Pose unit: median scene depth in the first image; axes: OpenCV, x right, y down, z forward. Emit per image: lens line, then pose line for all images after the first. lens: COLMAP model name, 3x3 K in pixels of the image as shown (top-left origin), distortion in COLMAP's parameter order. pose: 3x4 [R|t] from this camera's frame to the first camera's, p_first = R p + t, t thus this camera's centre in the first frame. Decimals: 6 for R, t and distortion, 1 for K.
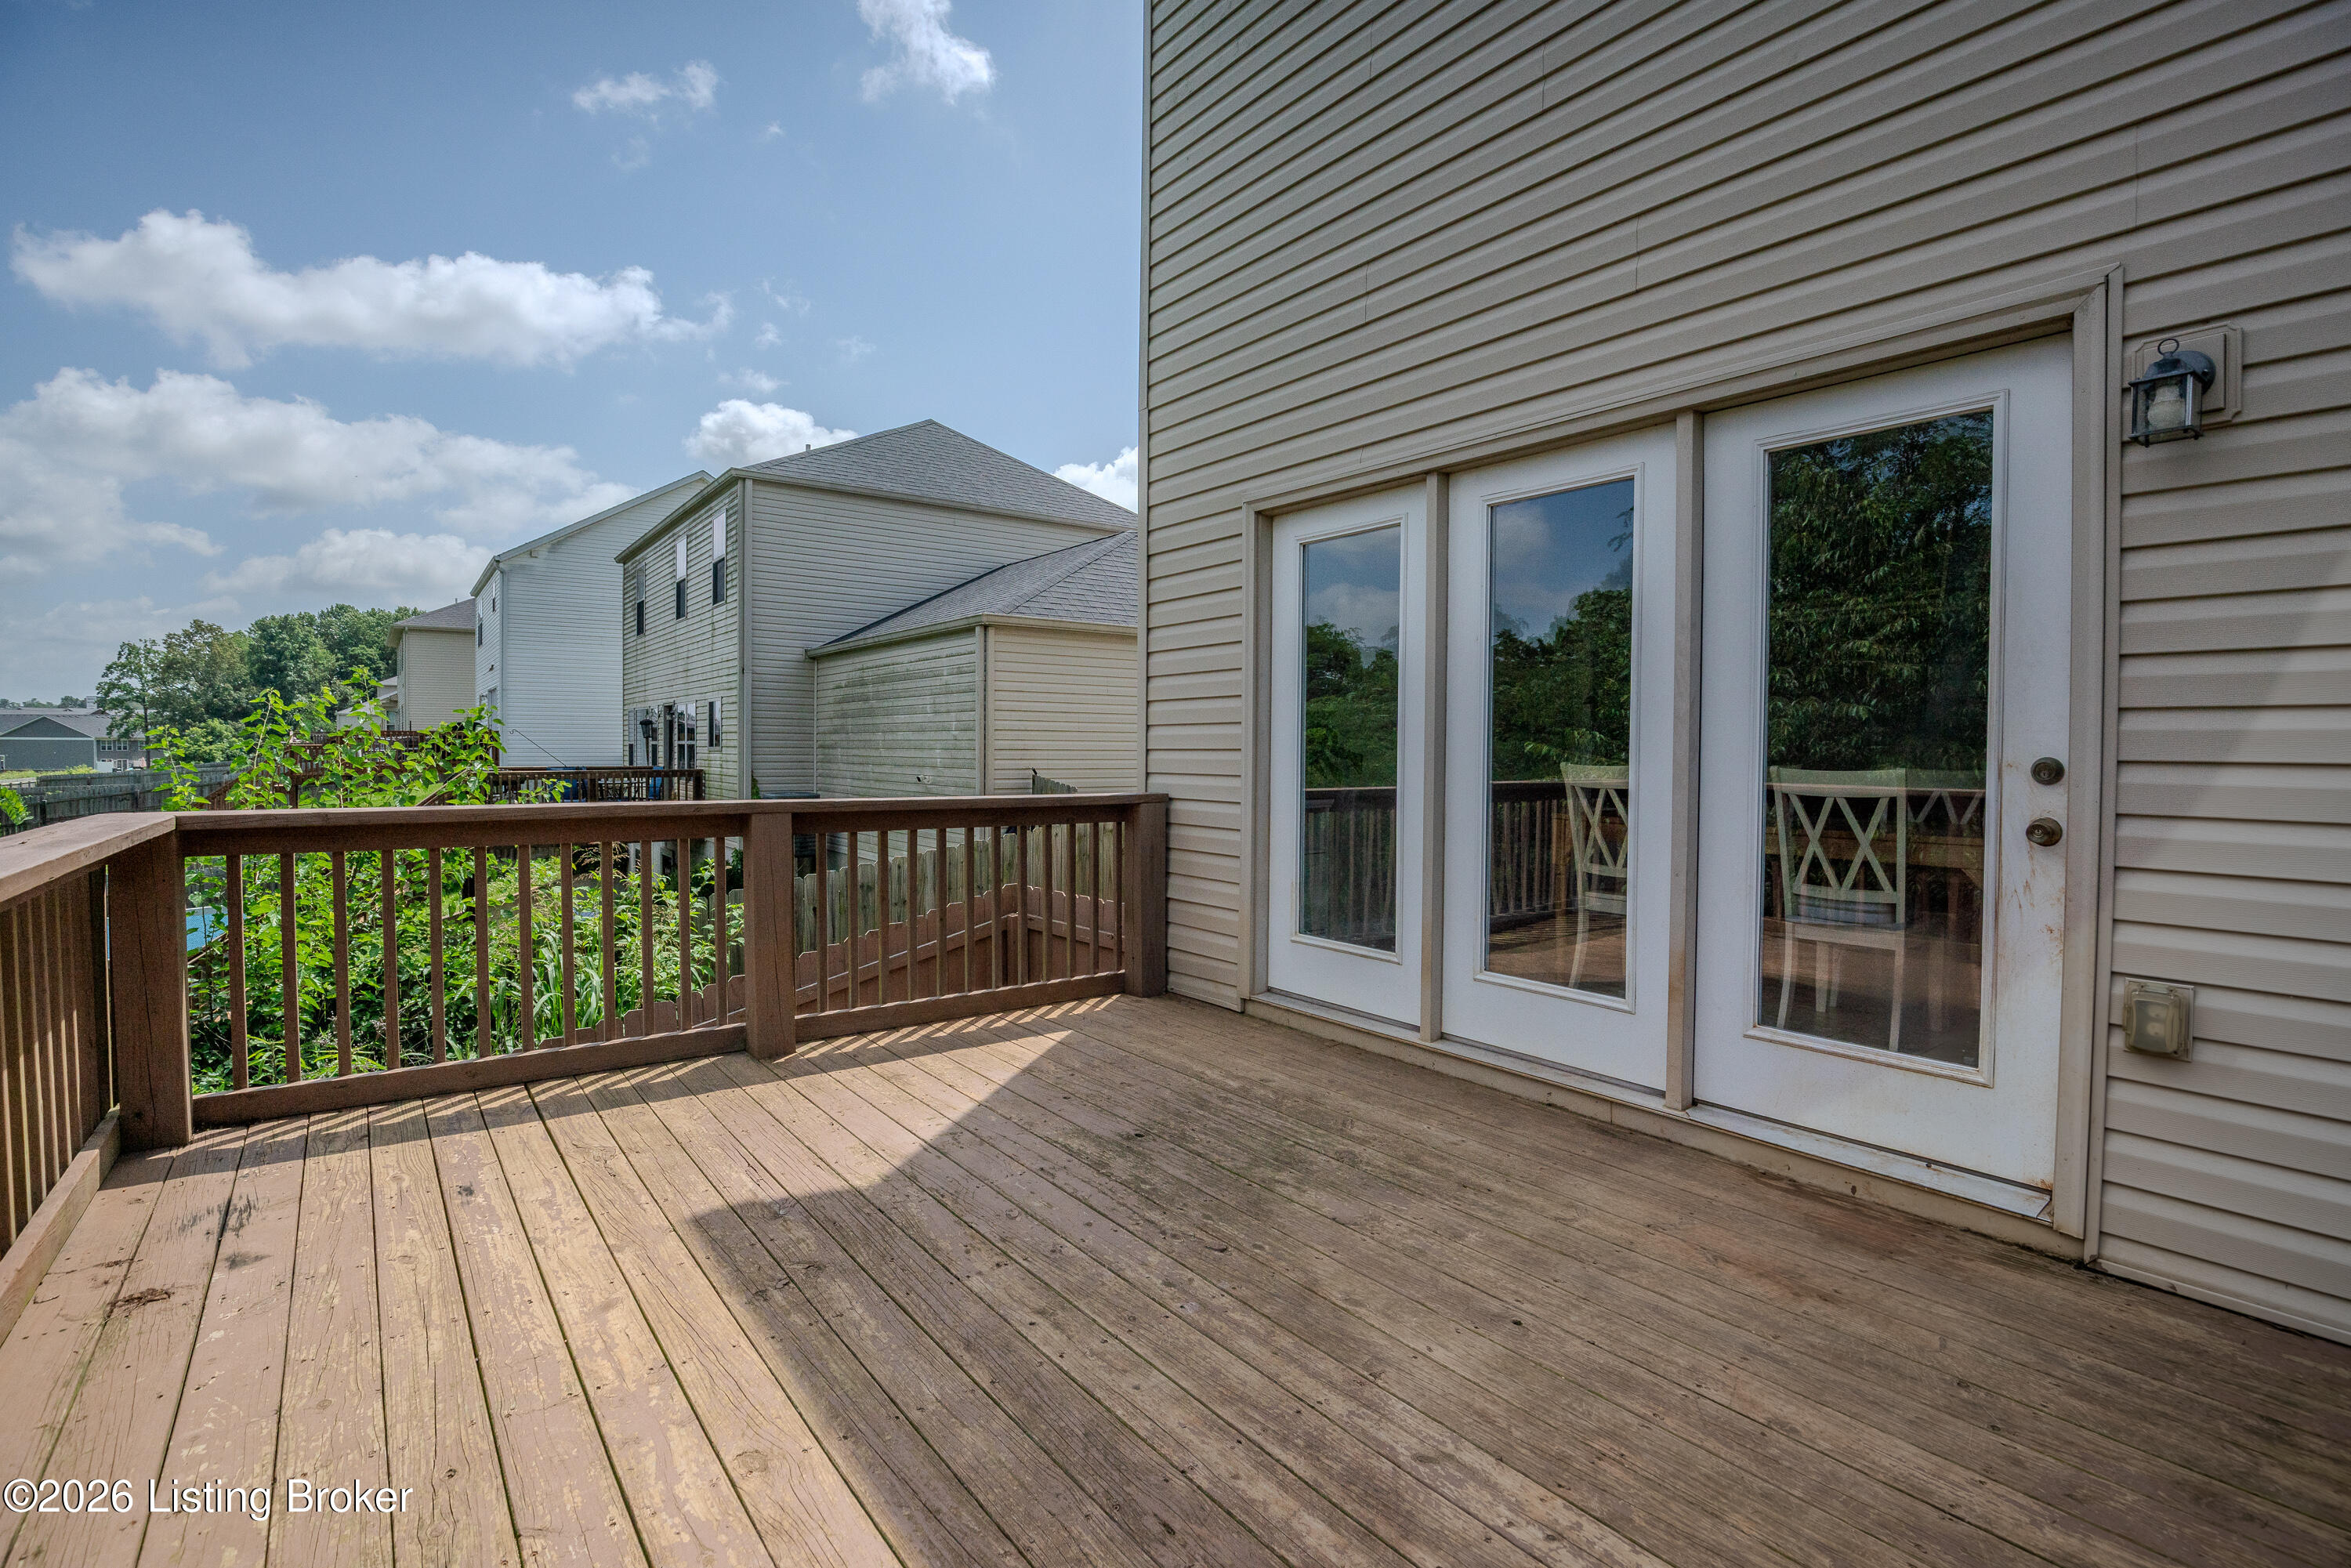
lens RADIAL K [[1097.0, 0, 1151.4], [0, 1097.0, 777.7], [0, 0, 1]] dist [-0.044084, 0.007937]
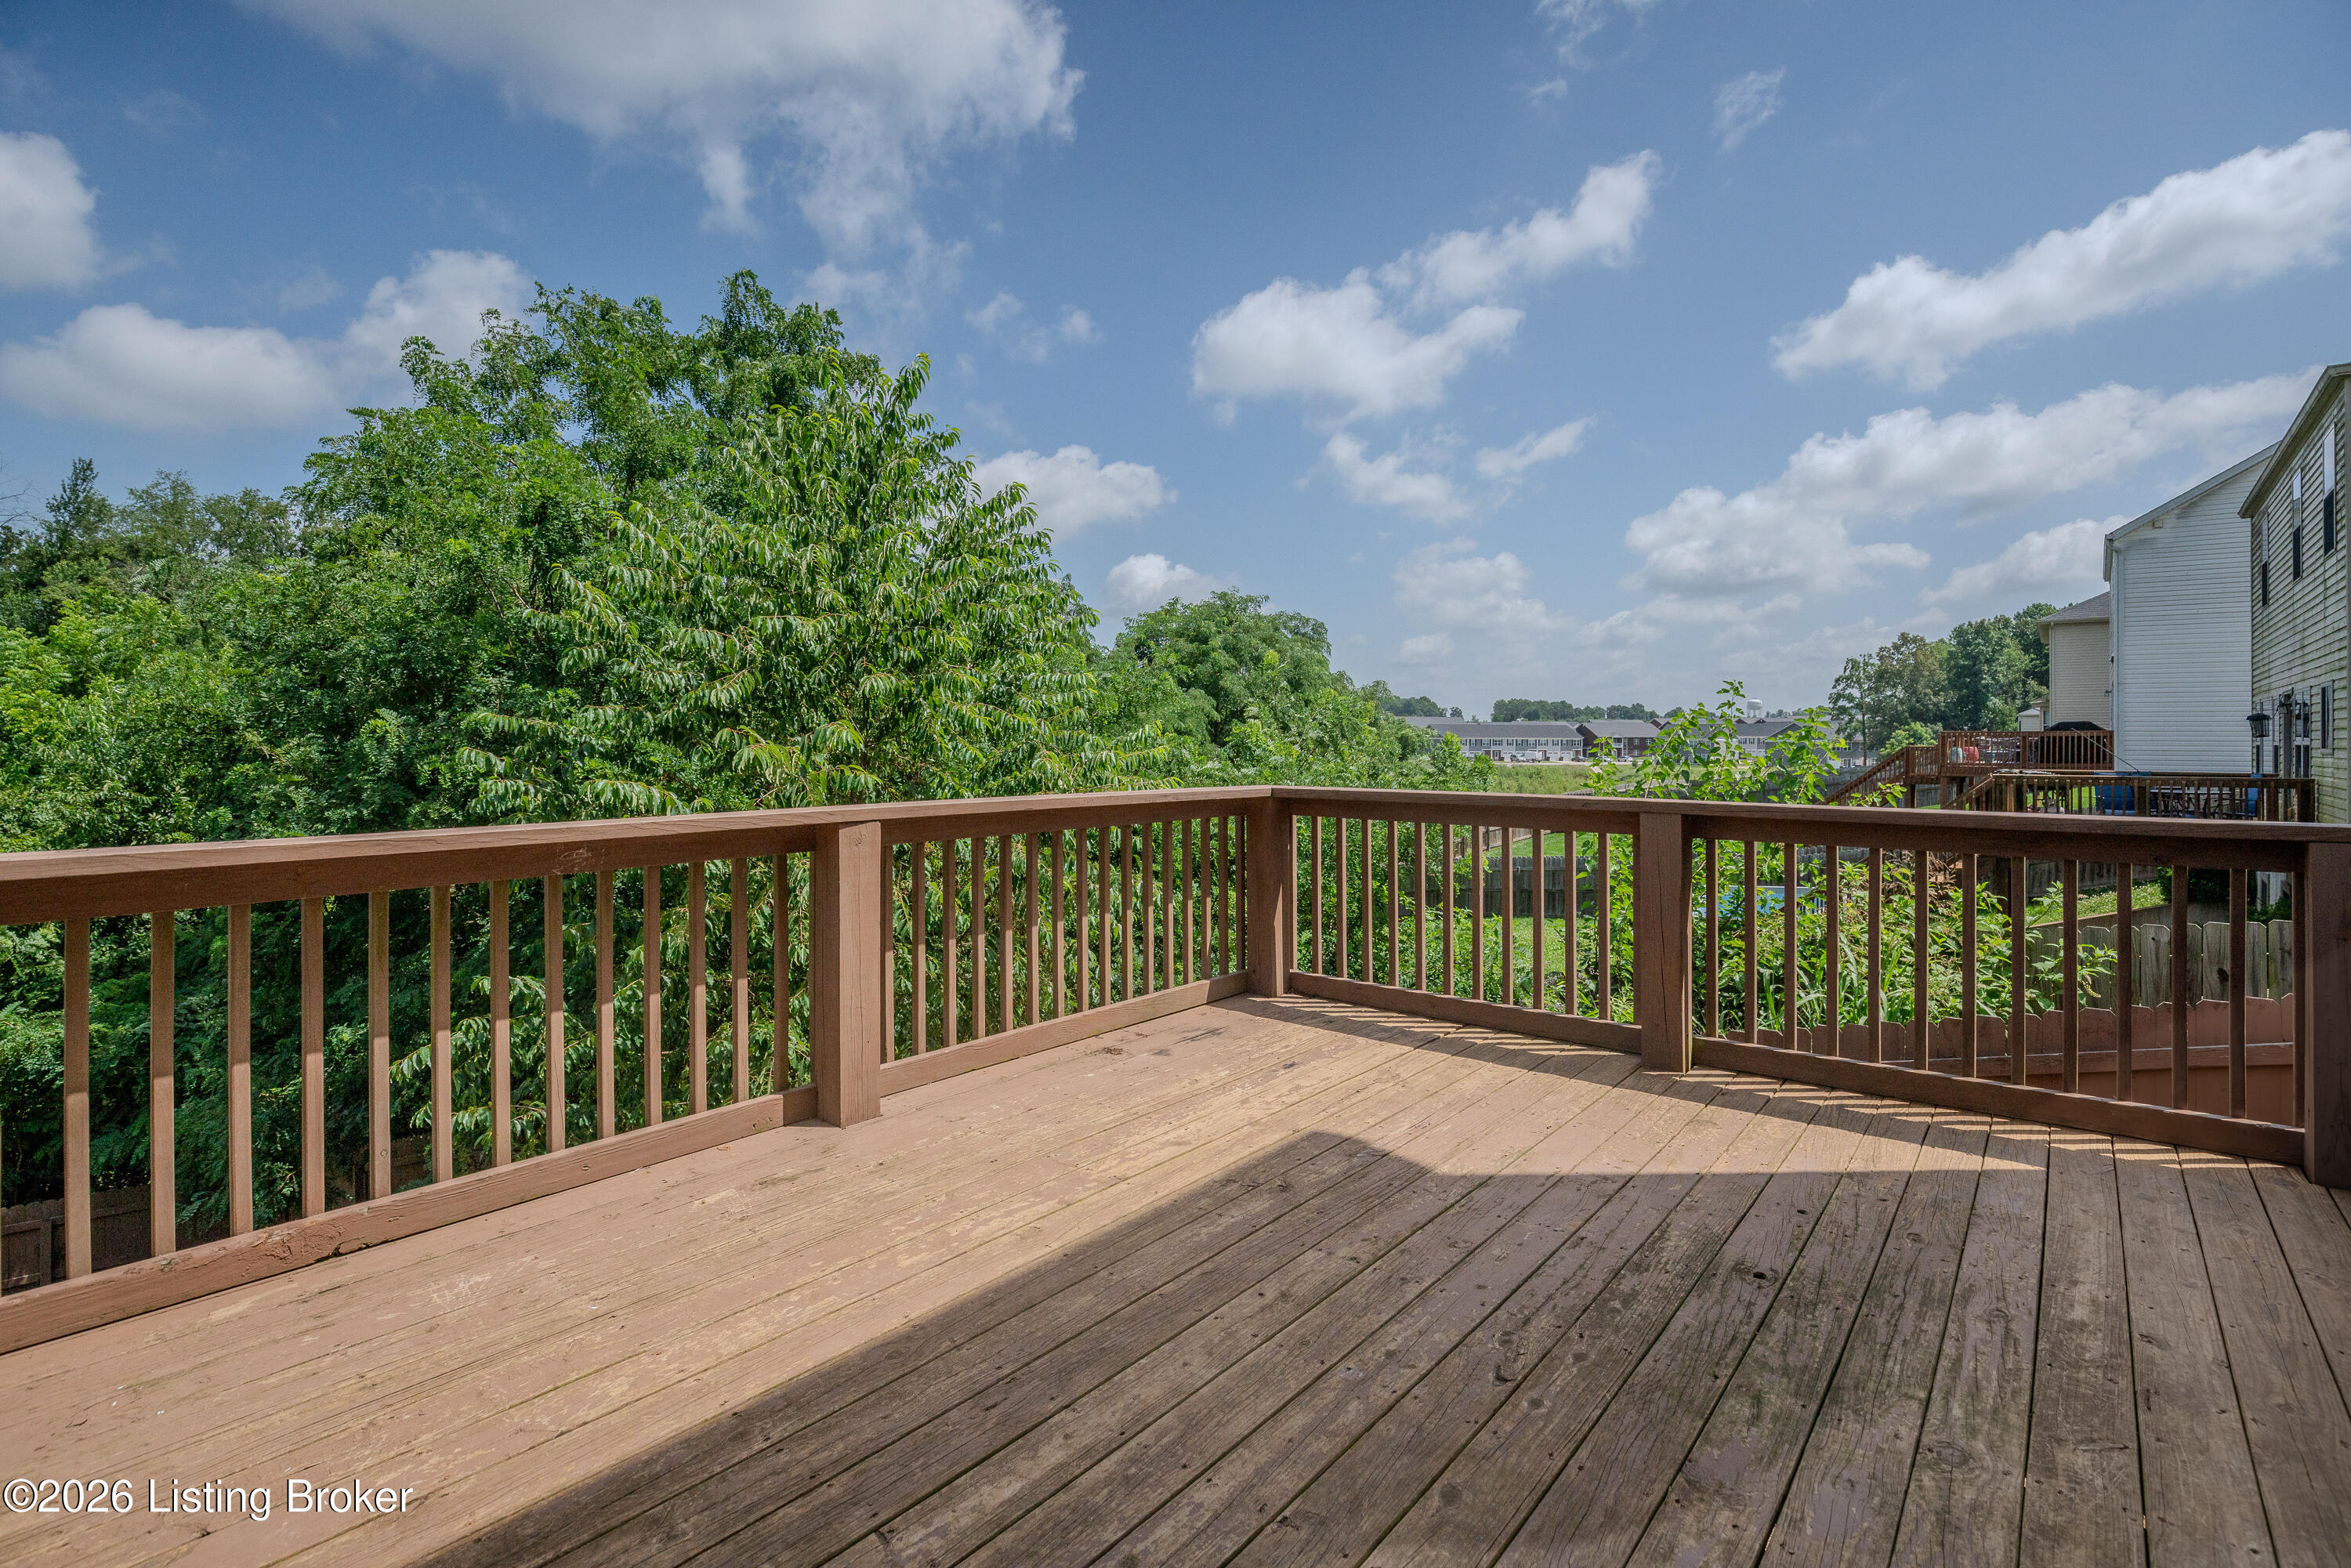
lens RADIAL K [[1097.0, 0, 1165.7], [0, 1097.0, 784.8], [0, 0, 1]] dist [-0.044084, 0.007937]
pose [[0.237361, 0.034678, -0.970802, 0.459658], [-0.030257, 0.999142, 0.028293, -0.005390], [0.970950, 0.022658, 0.238206, 0.348961]]
